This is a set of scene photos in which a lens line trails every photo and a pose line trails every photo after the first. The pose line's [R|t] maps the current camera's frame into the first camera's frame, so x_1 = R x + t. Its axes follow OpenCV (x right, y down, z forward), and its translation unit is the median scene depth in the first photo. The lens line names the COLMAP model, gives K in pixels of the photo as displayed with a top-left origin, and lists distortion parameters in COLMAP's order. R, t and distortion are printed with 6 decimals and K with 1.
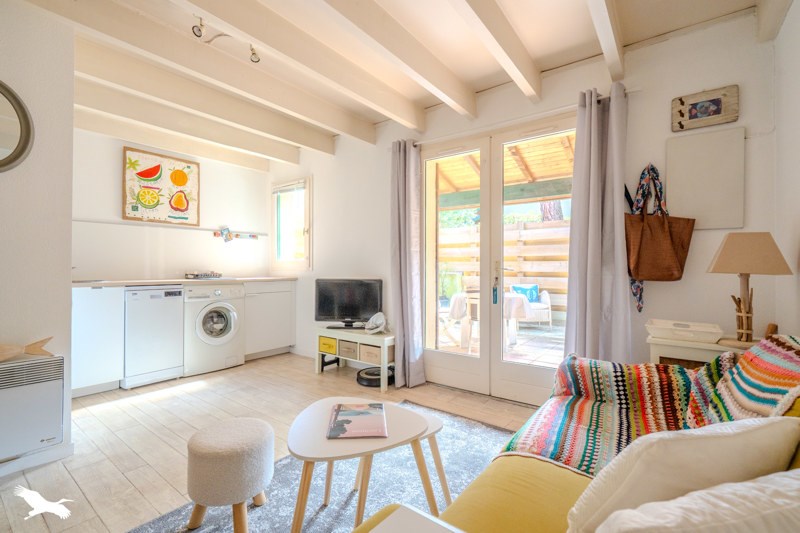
lens RADIAL K [[366.3, 0, 398.0], [0, 366.3, 267.0], [0, 0, 1]] dist [-0.000281, -0.000009]
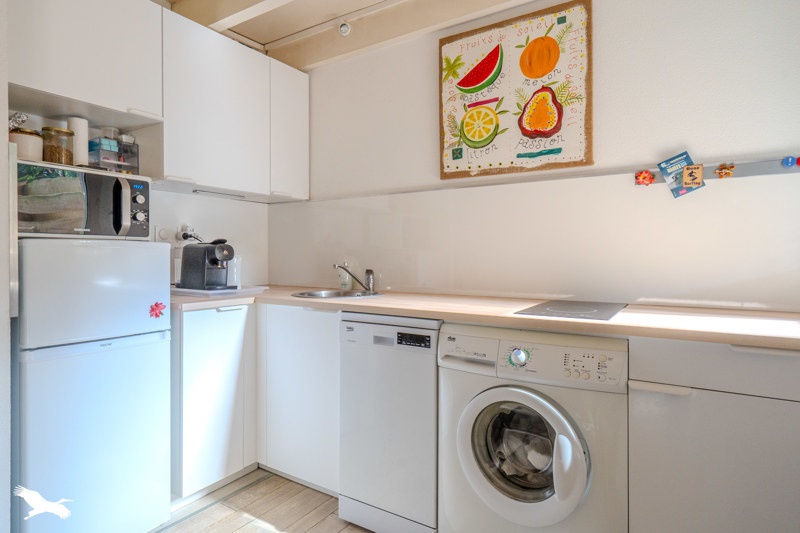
lens RADIAL K [[445.8, 0, 399.5], [0, 445.8, 260.9], [0, 0, 1]] dist [-0.000006, 0.000240]
pose [[0.072451, 0.004904, -0.997360, -0.108614], [0.000257, 0.999988, 0.004936, -0.015529], [0.997372, -0.000614, 0.072449, 0.849707]]
